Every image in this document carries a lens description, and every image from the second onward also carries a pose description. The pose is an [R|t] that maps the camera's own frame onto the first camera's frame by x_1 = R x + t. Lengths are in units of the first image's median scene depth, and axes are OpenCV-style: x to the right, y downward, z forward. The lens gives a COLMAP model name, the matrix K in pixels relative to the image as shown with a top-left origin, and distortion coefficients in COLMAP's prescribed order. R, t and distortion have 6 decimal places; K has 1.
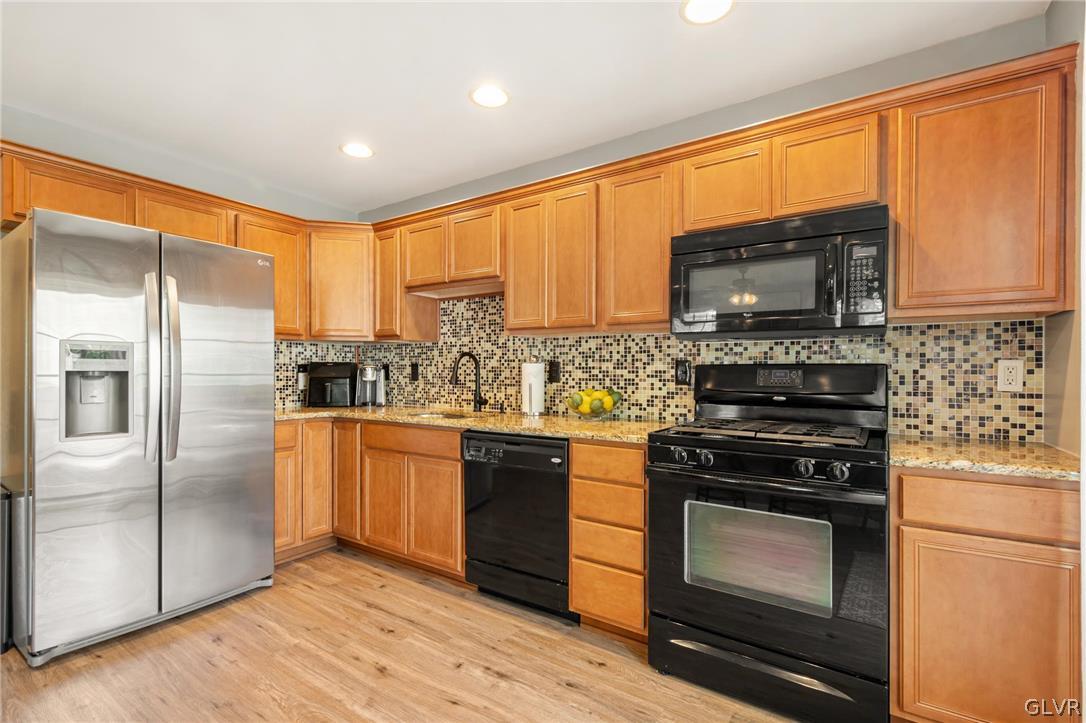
lens RADIAL K [[480.3, 0, 565.5], [0, 480.3, 373.0], [0, 0, 1]] dist [0.003398, 0.000226]
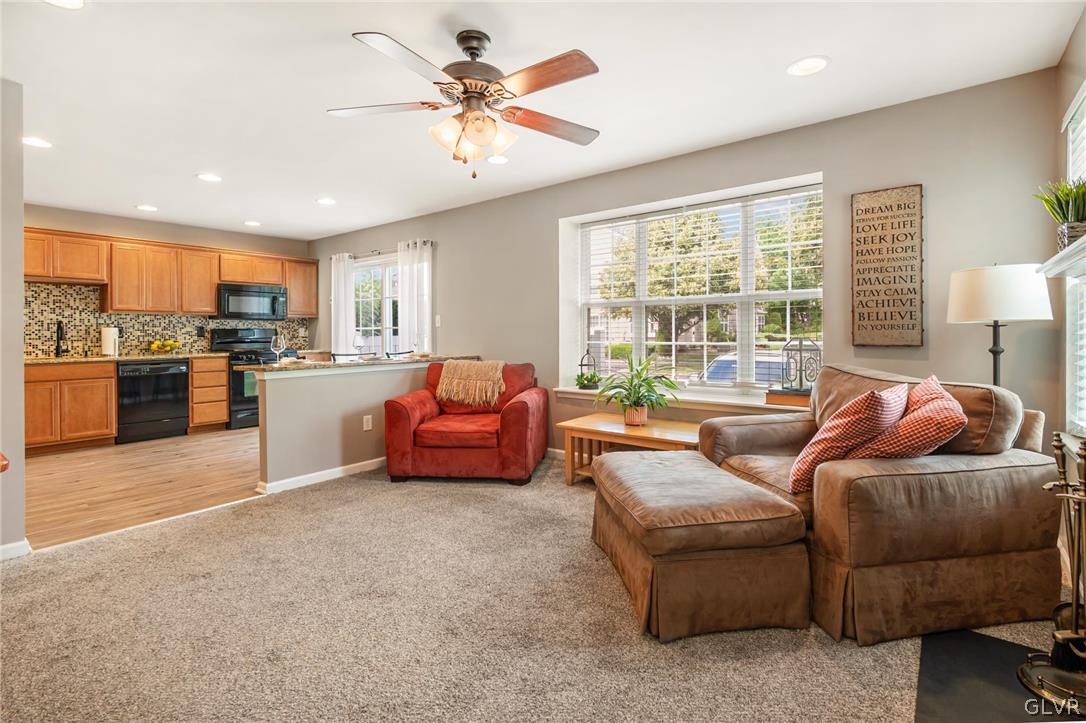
lens RADIAL K [[500.3, 0, 558.1], [0, 500.3, 335.3], [0, 0, 1]] dist [-0.003492, -0.001208]
pose [[0.062660, -0.012544, 0.997956, -2.077466], [0.006723, 0.999904, 0.012146, -0.003103], [-0.998012, 0.005948, 0.062738, -0.915400]]
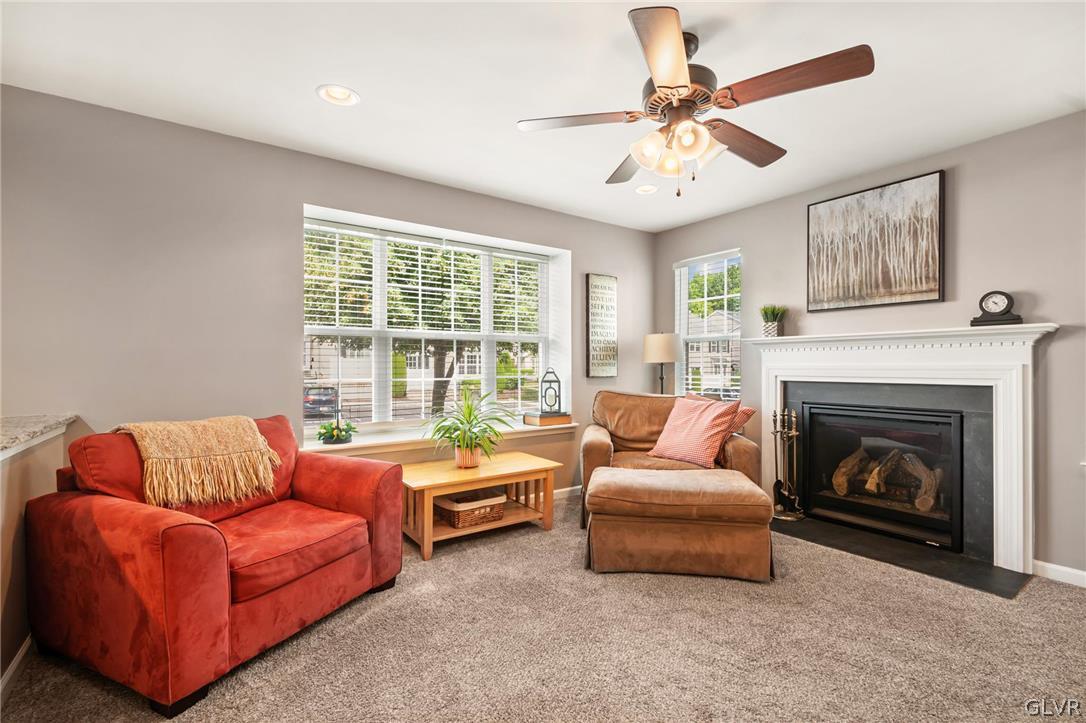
lens RADIAL K [[482.8, 0, 540.8], [0, 482.8, 365.6], [0, 0, 1]] dist [-0.000181, -0.000439]
pose [[-0.931994, -0.003760, 0.362454, -1.275082], [-0.004035, 0.999992, -0.000001, 0.002082], [-0.362451, -0.001464, -0.932002, 0.091612]]
